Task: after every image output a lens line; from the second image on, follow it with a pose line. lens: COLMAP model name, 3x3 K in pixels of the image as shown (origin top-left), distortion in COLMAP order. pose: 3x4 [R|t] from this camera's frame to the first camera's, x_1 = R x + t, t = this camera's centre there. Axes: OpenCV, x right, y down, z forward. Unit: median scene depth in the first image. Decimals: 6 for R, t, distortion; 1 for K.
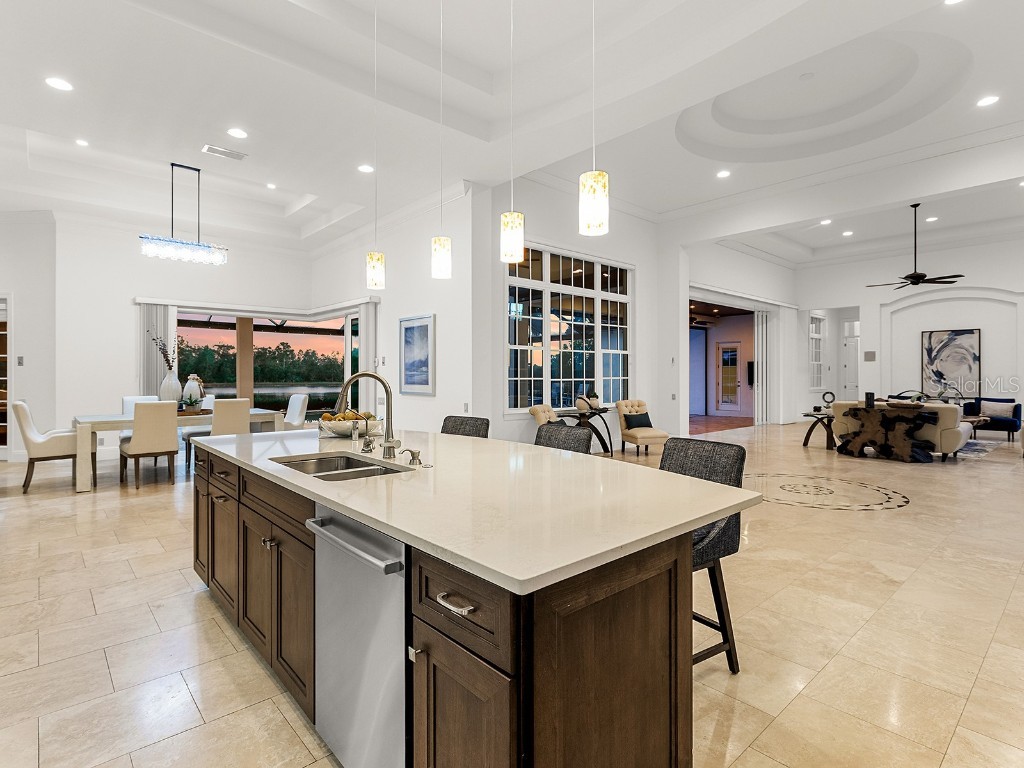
lens RADIAL K [[521.4, 0, 515.3], [0, 521.4, 383.6], [0, 0, 1]] dist [0.003563, 0.000320]
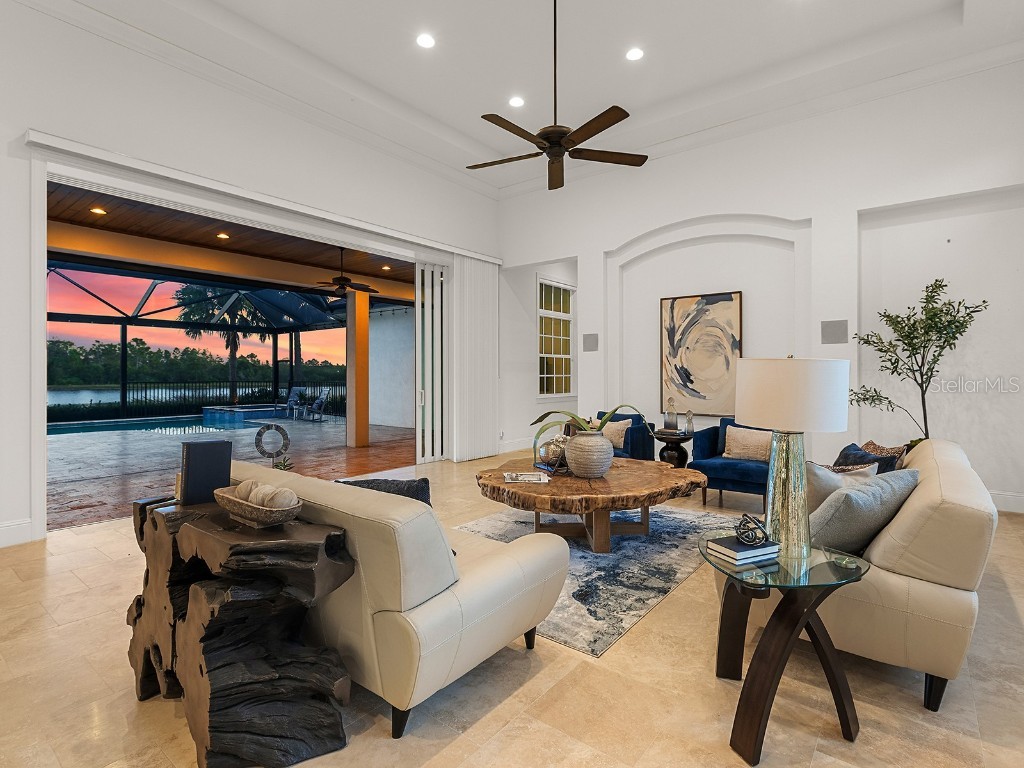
lens RADIAL K [[508.8, 0, 536.6], [0, 508.8, 375.1], [0, 0, 1]] dist [-0.000705, -0.000145]
pose [[0.981879, -0.002185, 0.189497, 0.547293], [0.005326, 0.999857, -0.016067, -0.008115], [-0.189435, 0.016785, 0.981750, 0.489772]]
